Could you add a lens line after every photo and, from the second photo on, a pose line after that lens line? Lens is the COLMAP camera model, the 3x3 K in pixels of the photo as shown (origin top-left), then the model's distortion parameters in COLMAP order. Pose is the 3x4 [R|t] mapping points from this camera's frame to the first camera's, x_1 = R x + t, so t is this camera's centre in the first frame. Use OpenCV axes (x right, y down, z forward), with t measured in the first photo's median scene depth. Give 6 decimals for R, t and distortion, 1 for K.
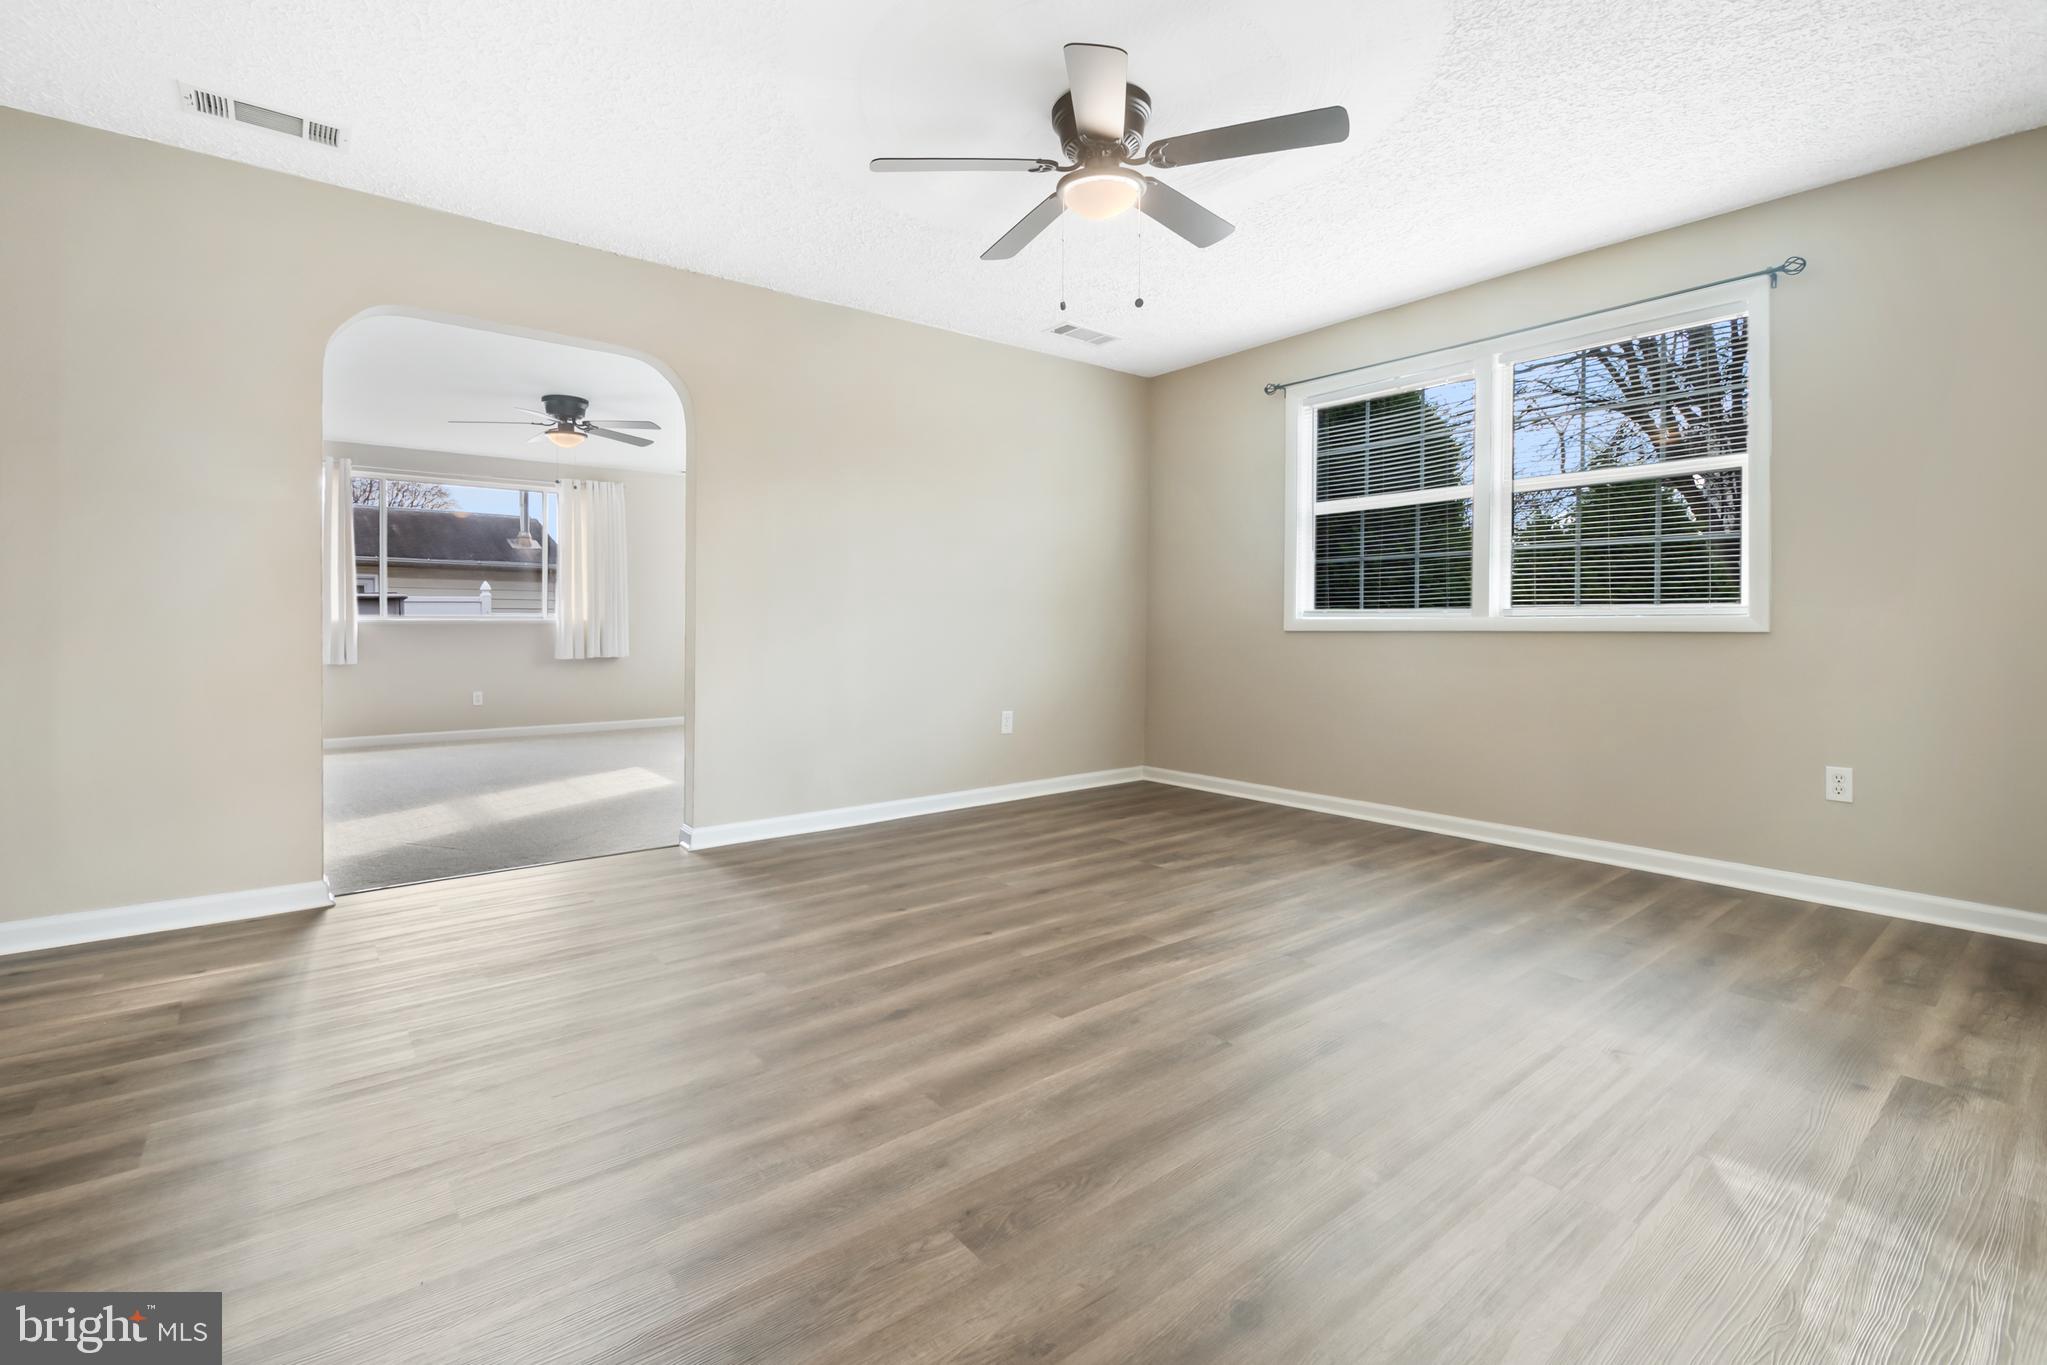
lens RADIAL K [[903.7, 0, 1000.1], [0, 903.7, 623.7], [0, 0, 1]] dist [0.014125, -0.016988]
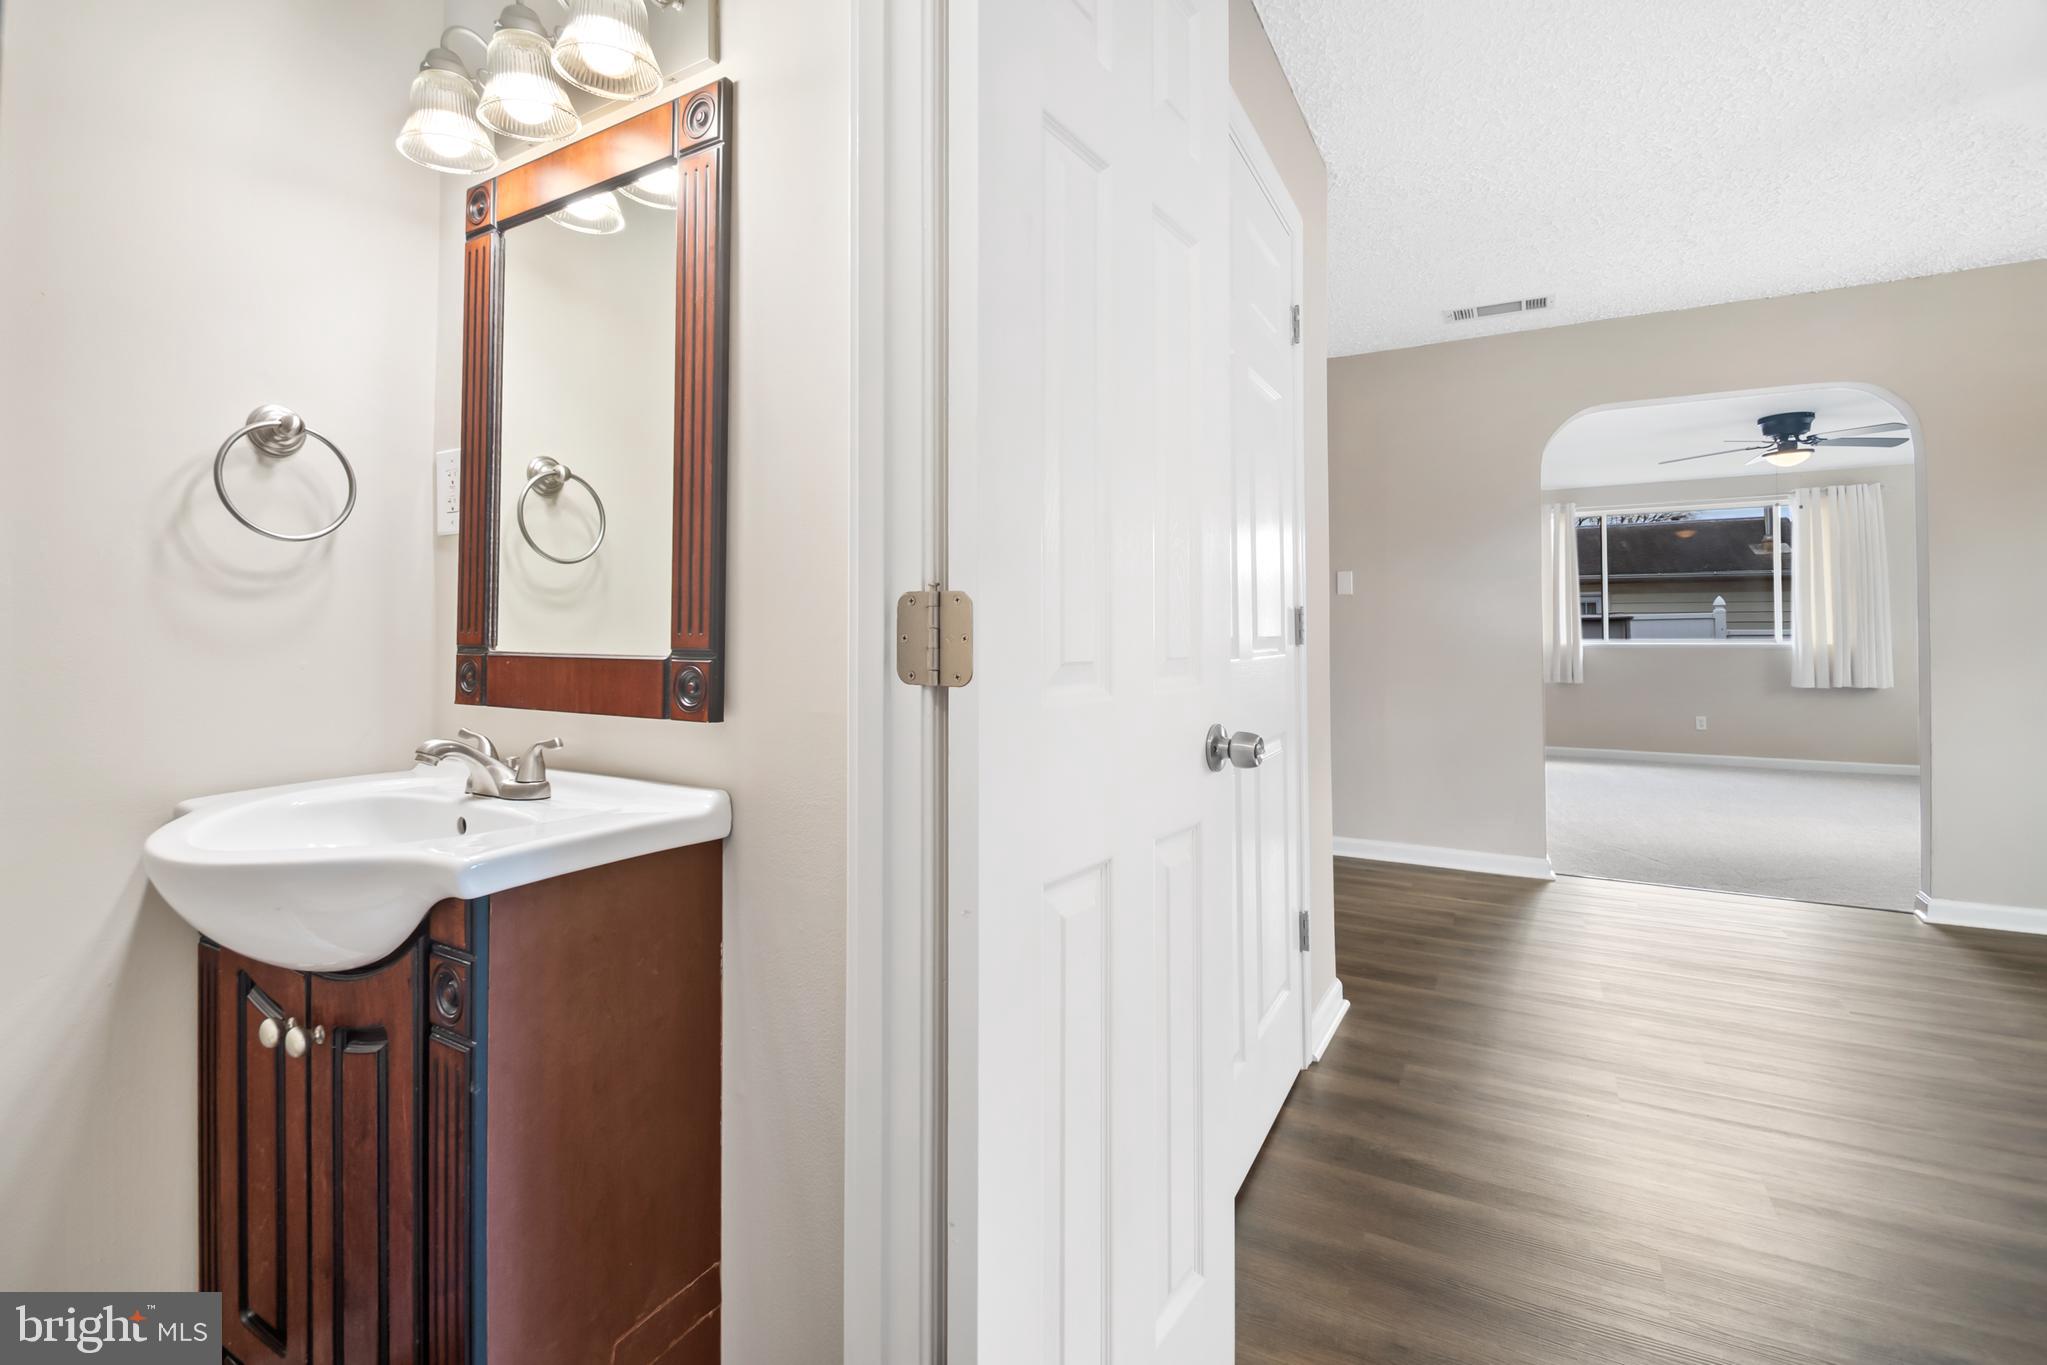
lens RADIAL K [[903.7, 0, 1000.1], [0, 903.7, 623.7], [0, 0, 1]] dist [0.014125, -0.016988]
pose [[0.365812, -0.014384, -0.930578, 0.096654], [0.003183, 0.999894, -0.014204, -0.020801], [0.930683, 0.002234, 0.365819, -0.110292]]
